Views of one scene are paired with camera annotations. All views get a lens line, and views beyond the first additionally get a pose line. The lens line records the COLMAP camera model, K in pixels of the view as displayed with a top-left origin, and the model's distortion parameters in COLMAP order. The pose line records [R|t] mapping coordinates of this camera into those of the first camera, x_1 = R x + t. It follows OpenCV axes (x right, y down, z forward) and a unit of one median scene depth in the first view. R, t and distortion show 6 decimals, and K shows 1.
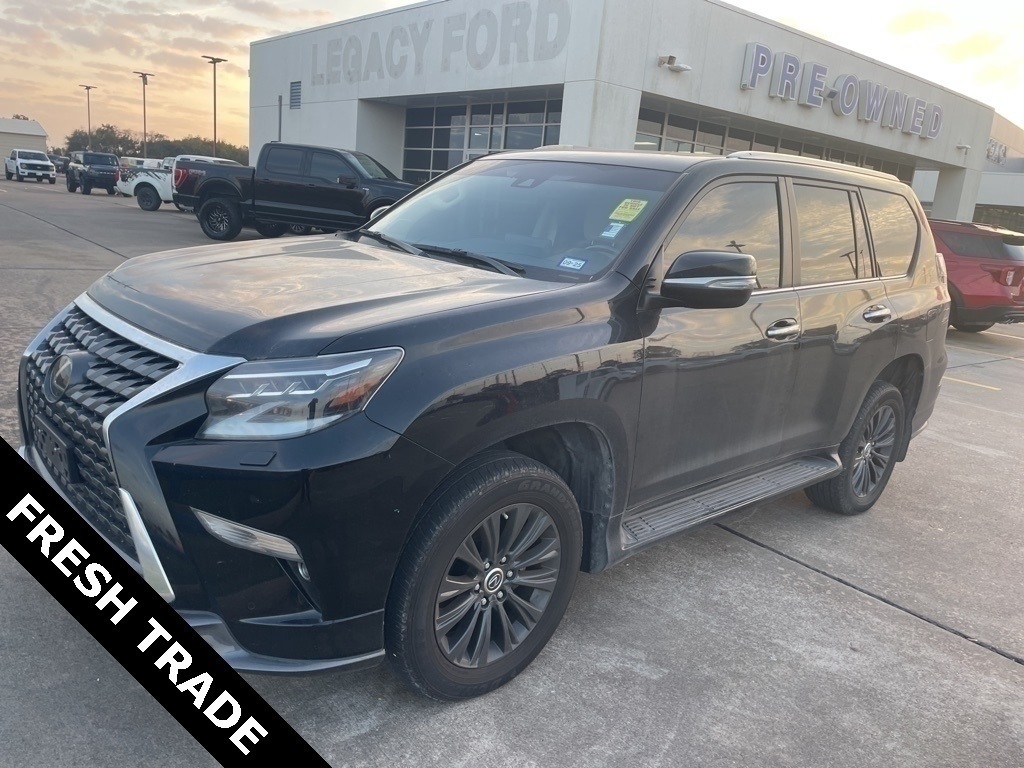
lens RADIAL K [[806.3, 0, 512.0], [0, 806.3, 384.0], [0, 0, 1]] dist [0.097541, -0.130629]
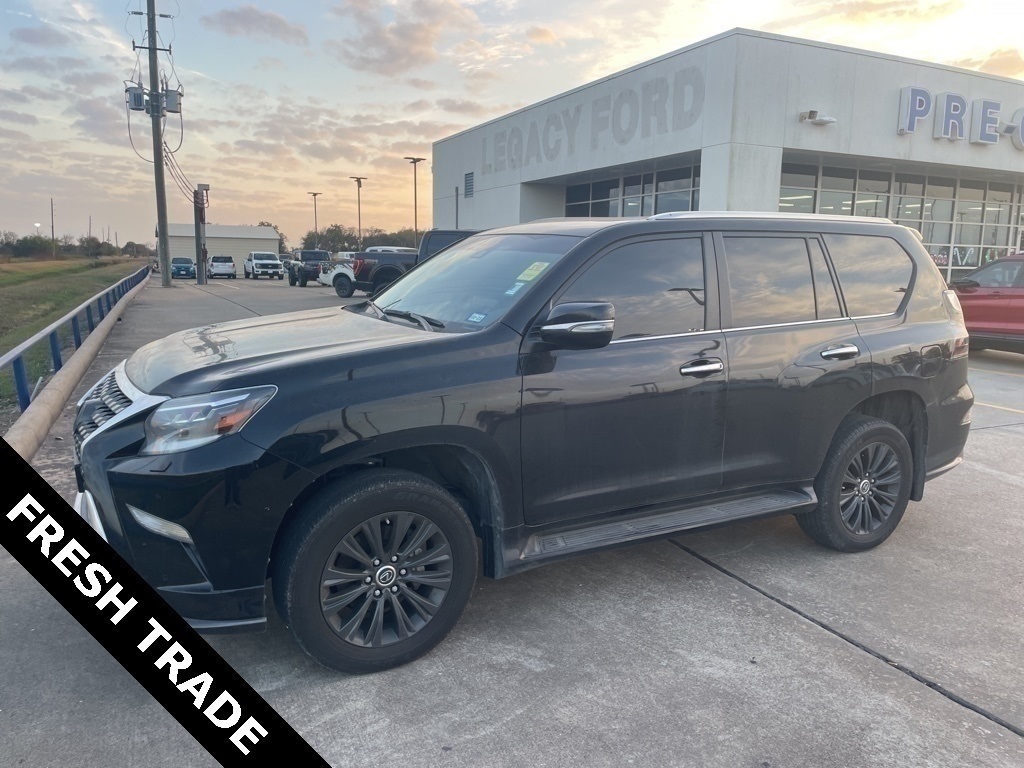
lens RADIAL K [[806.3, 0, 512.0], [0, 806.3, 384.0], [0, 0, 1]] dist [0.097541, -0.130629]
pose [[0.969038, -0.034618, -0.244473, 0.366278], [0.014161, 0.996285, -0.084946, 0.046554], [0.246505, 0.078854, 0.965928, -0.126319]]
